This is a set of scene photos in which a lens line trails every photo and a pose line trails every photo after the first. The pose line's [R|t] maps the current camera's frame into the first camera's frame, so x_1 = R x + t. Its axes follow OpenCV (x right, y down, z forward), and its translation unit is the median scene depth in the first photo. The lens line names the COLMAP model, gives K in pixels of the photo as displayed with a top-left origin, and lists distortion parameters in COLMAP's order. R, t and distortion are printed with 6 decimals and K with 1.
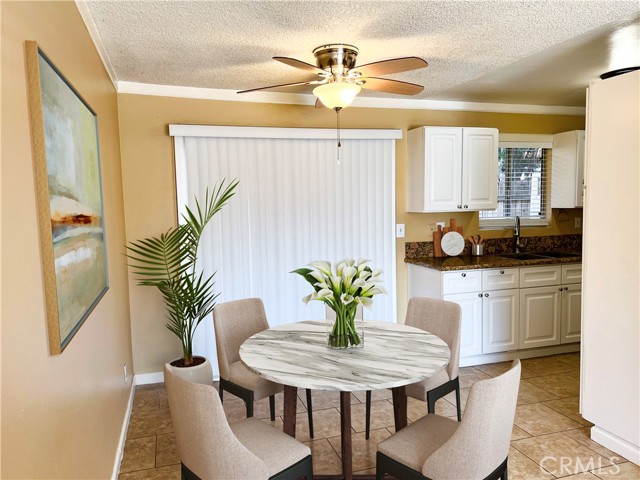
lens RADIAL K [[479.6, 0, 319.0], [0, 479.6, 239.5], [0, 0, 1]] dist [0.032982, -0.005030]
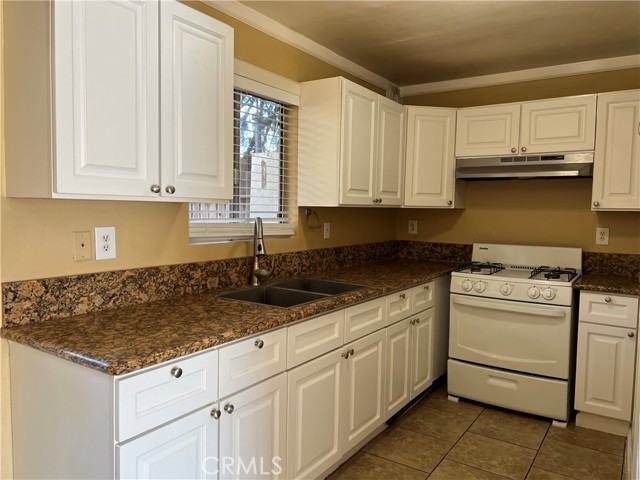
lens RADIAL K [[479.6, 0, 306.0], [0, 479.6, 233.1], [0, 0, 1]] dist [0.032982, -0.005030]
pose [[0.797140, 0.000959, 0.603794, 0.134265], [0.019351, 0.999444, -0.027135, -0.015596], [-0.603485, 0.033314, 0.796678, 0.544294]]
